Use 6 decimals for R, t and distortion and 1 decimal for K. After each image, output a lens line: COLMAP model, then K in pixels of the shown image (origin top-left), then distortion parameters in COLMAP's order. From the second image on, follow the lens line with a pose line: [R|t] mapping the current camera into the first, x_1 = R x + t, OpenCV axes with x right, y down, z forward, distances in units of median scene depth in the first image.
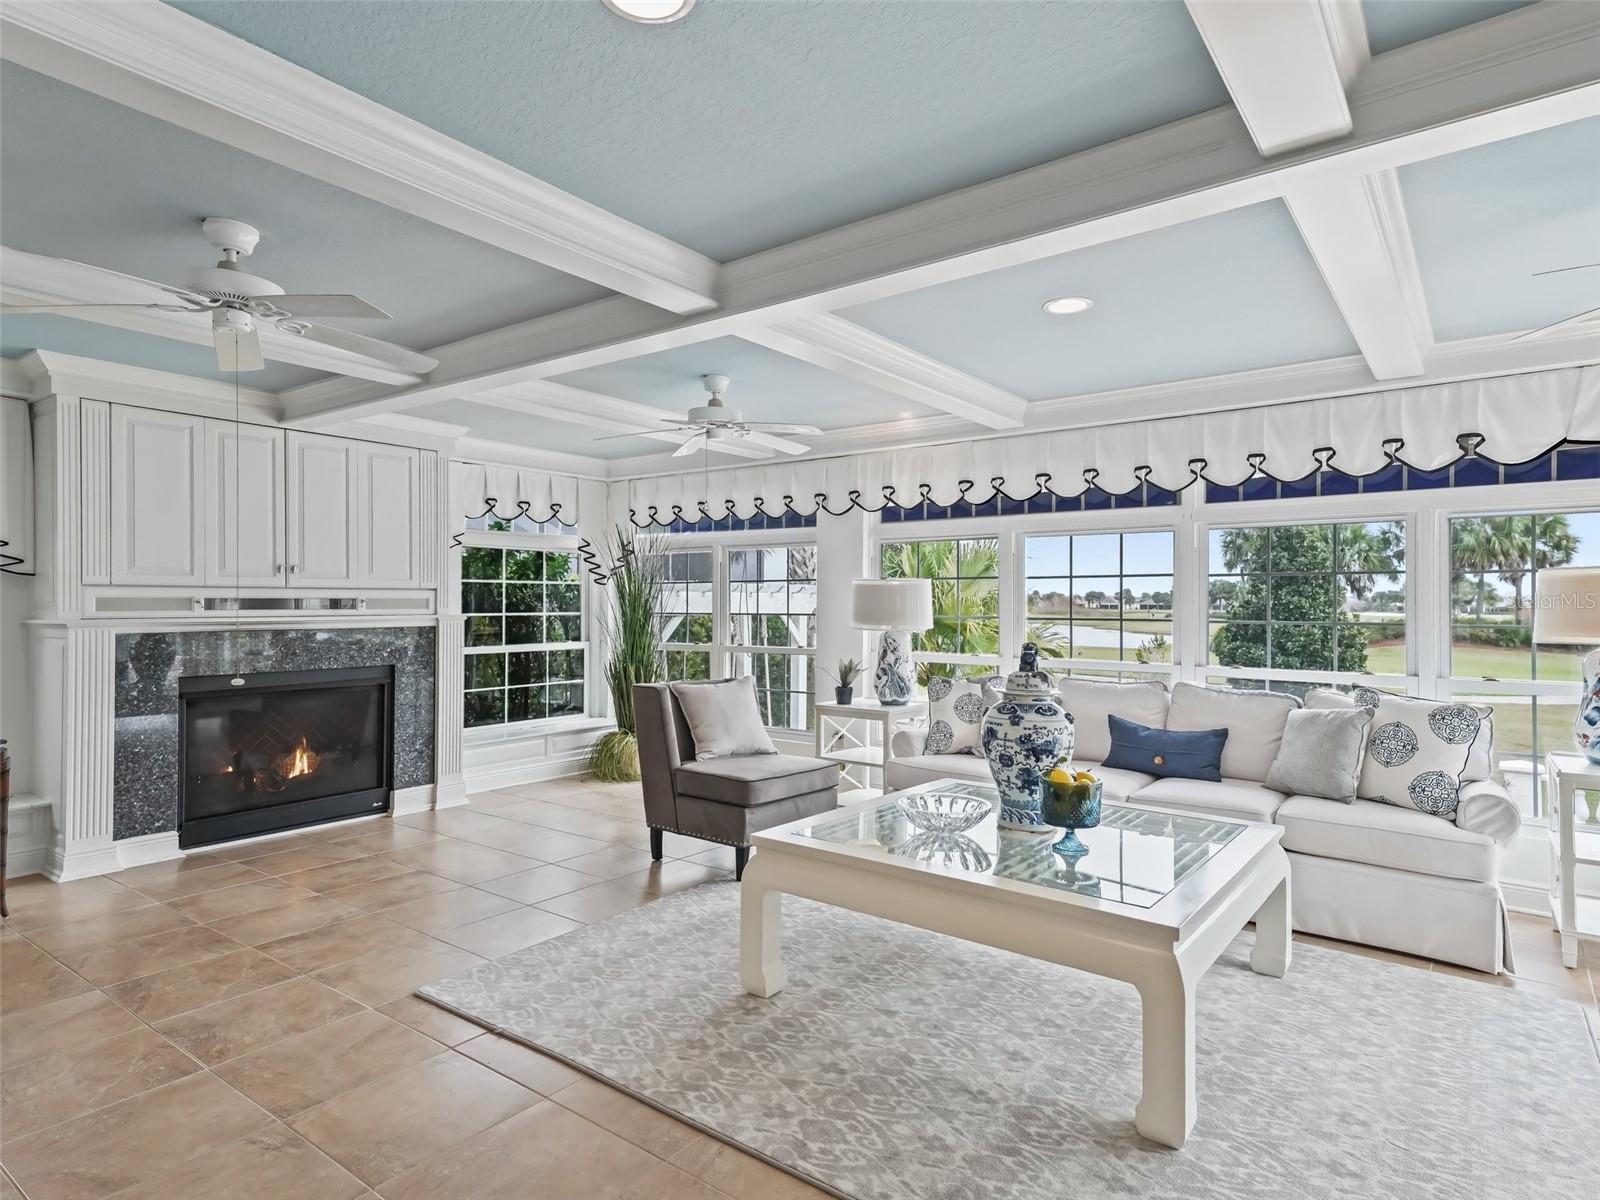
lens RADIAL K [[869.8, 0, 800.0], [0, 869.8, 600.0], [0, 0, 1]] dist [0.000955, -0.000077]
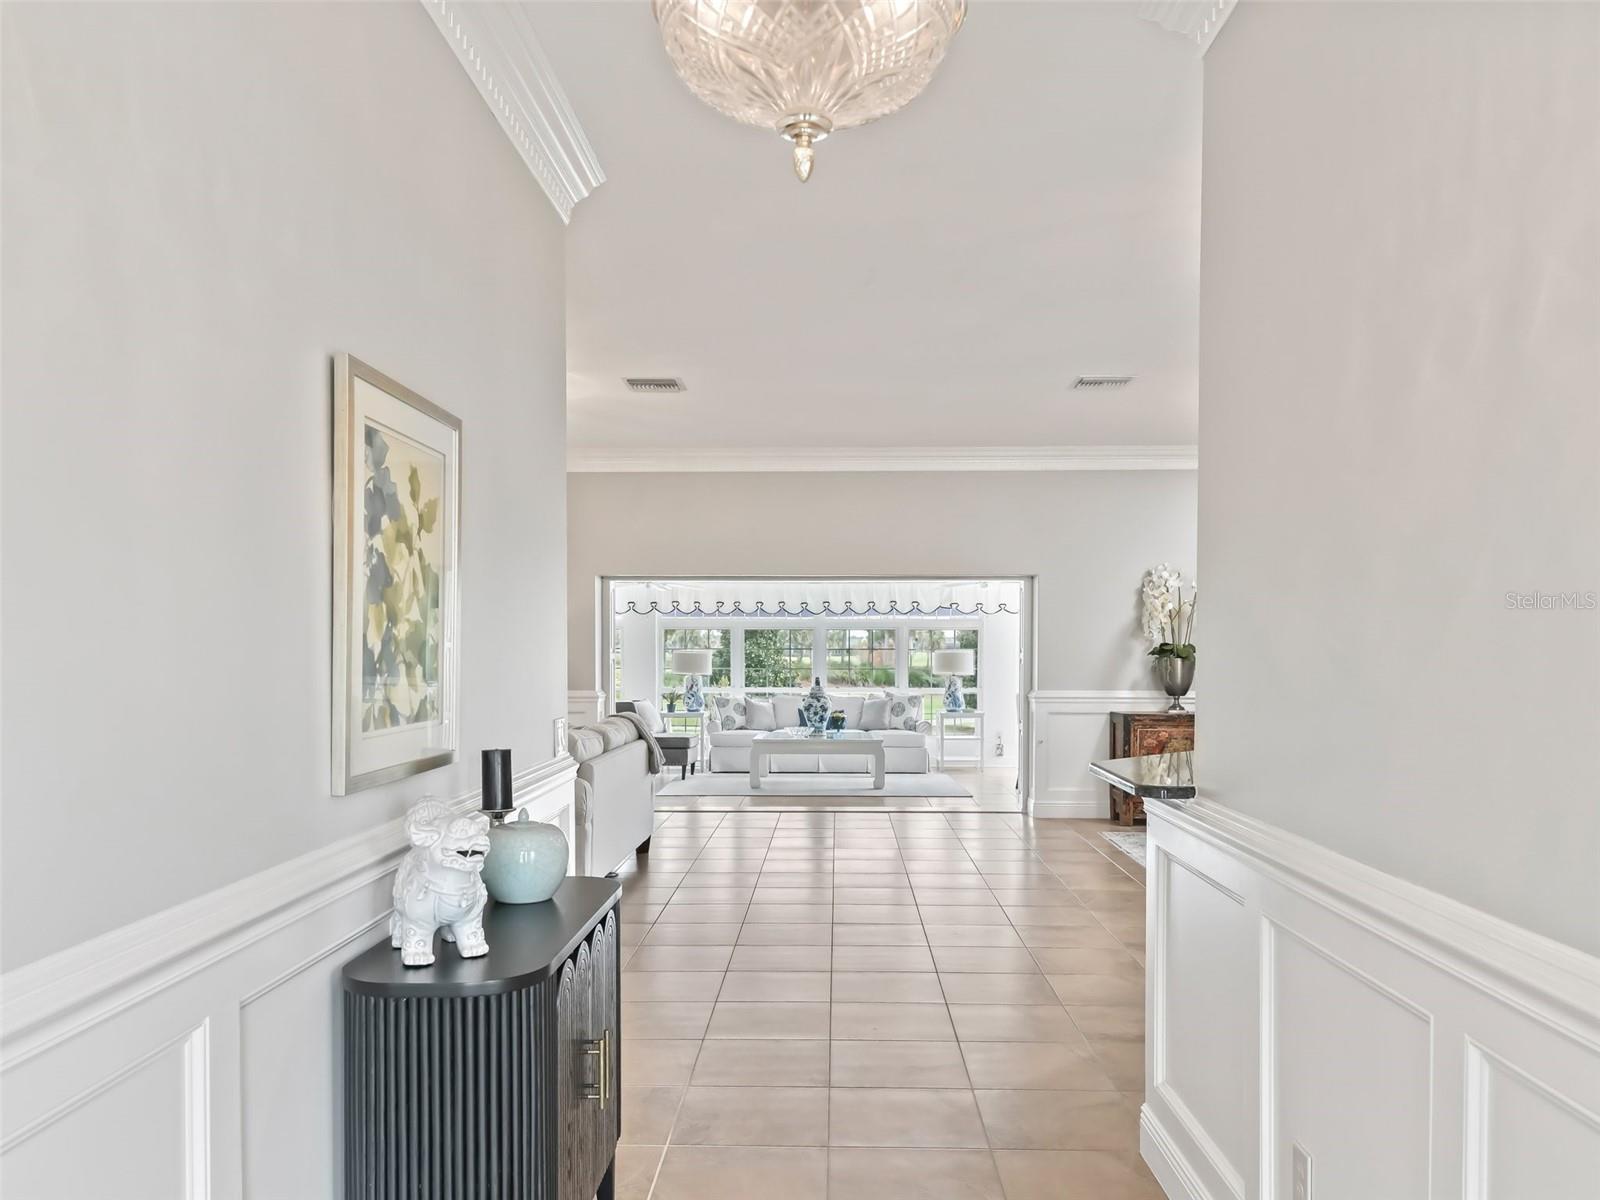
lens RADIAL K [[1132.0, 0, 800.0], [0, 1132.0, 600.0], [0, 0, 1]] dist [-0.000215, -0.000020]
pose [[0.803677, 0.022711, 0.594632, -1.941046], [-0.001131, 0.999328, -0.036639, -0.068169], [-0.595065, 0.028773, 0.803162, -1.965728]]
